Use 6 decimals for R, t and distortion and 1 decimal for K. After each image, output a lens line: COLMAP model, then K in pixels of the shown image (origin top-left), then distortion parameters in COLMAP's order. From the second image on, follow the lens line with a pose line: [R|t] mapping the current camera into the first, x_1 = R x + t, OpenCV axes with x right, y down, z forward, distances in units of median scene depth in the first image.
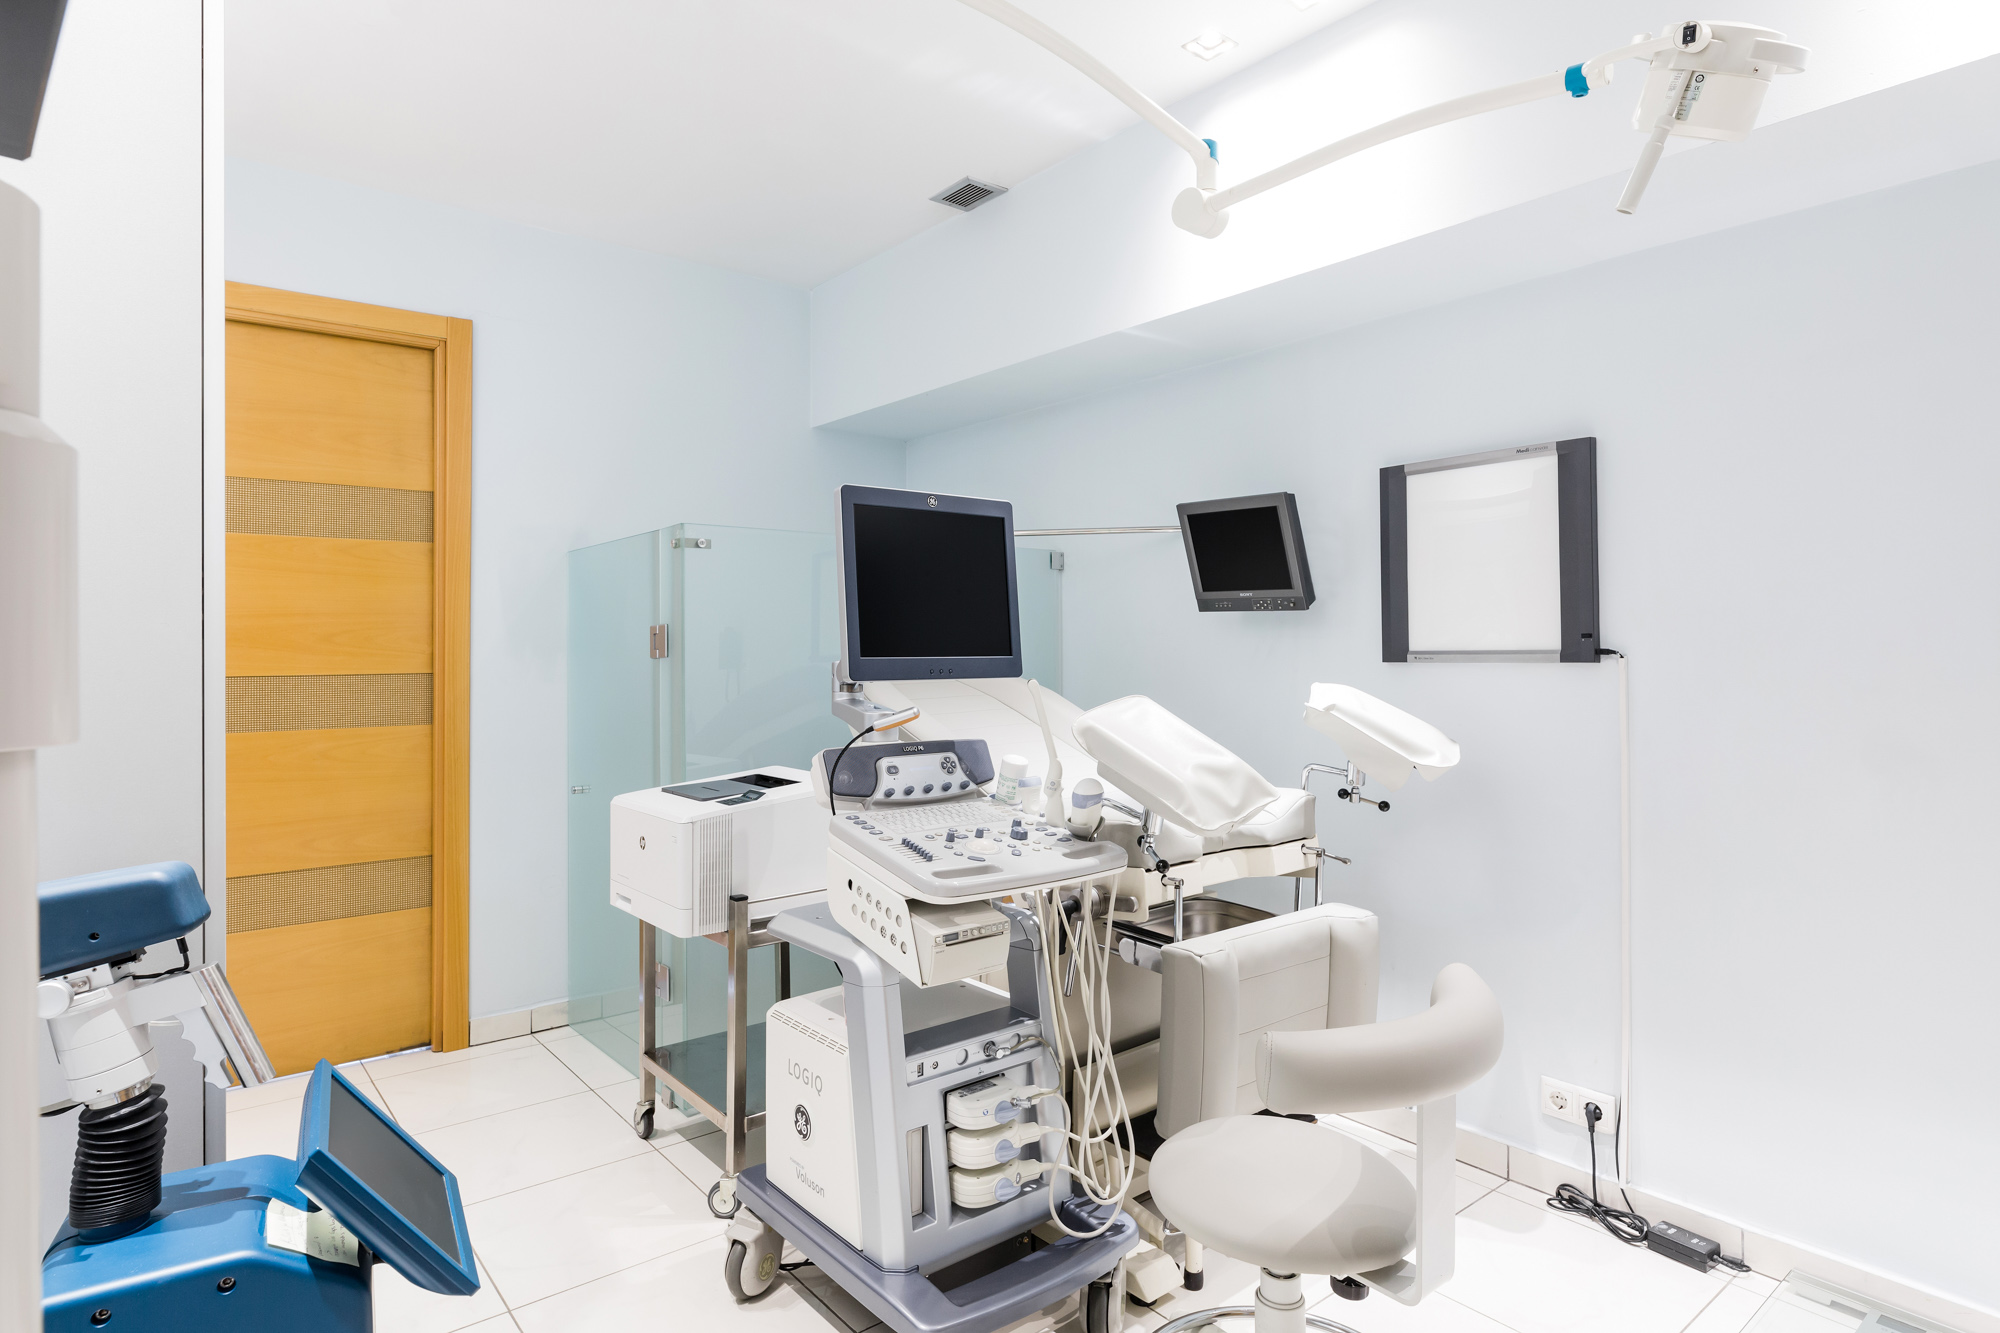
lens RADIAL K [[1054.7, 0, 1007.5], [0, 1054.7, 663.5], [0, 0, 1]] dist [-0.002063, -0.000335]
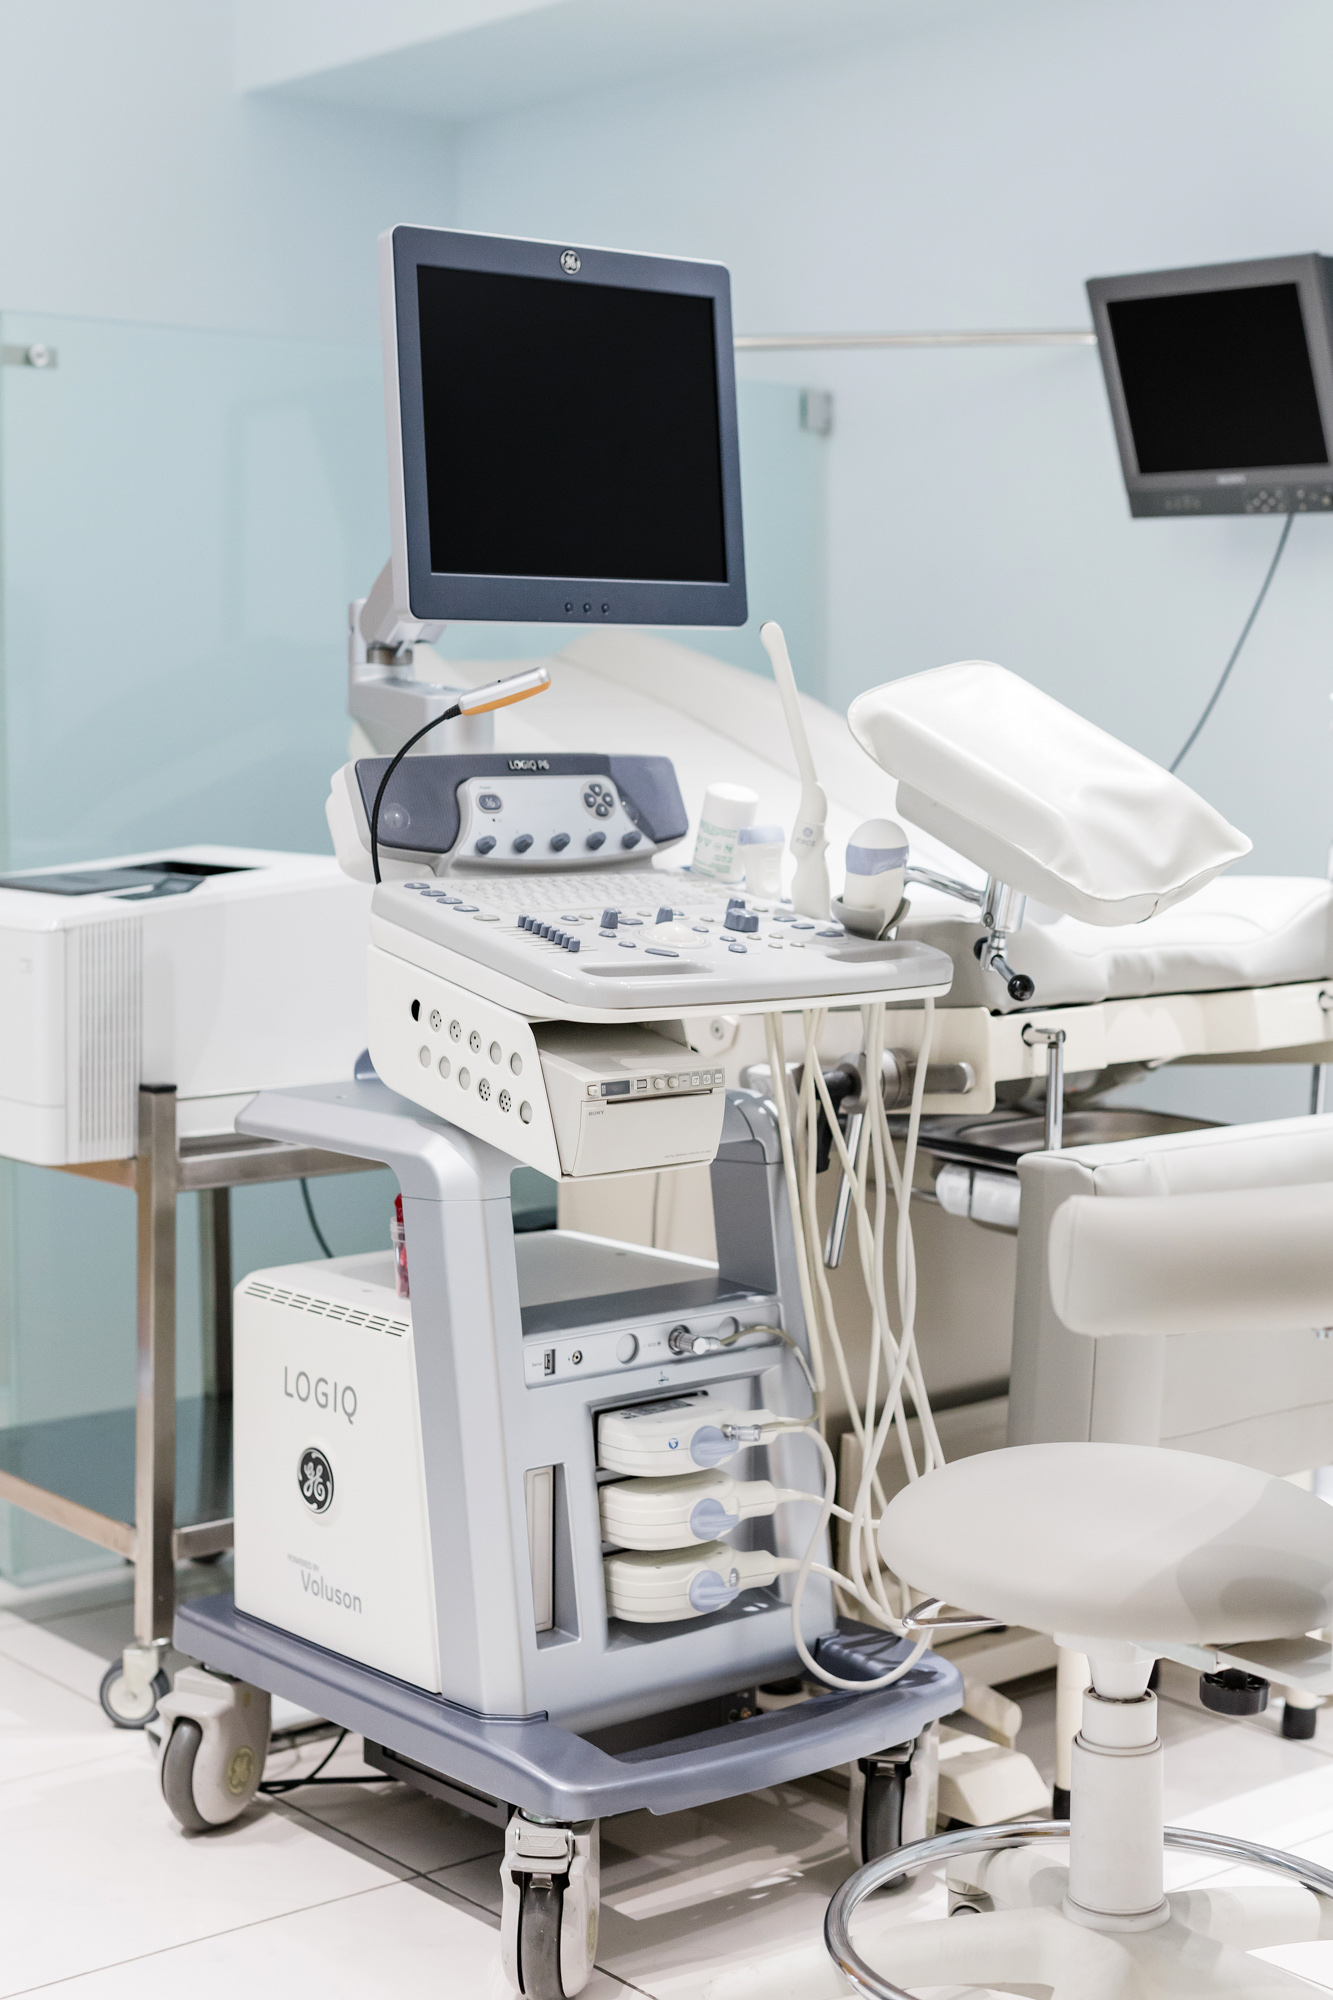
lens RADIAL K [[2995.7, 0, 662.7], [0, 2995.7, 996.1], [0, 0, 1]] dist [-0.012550, 0.000000]
pose [[0.999966, 0.008235, 0.000434, -0.026398], [-0.008243, 0.996756, 0.080062, 0.077406], [0.000227, -0.080062, 0.996790, -0.429997]]
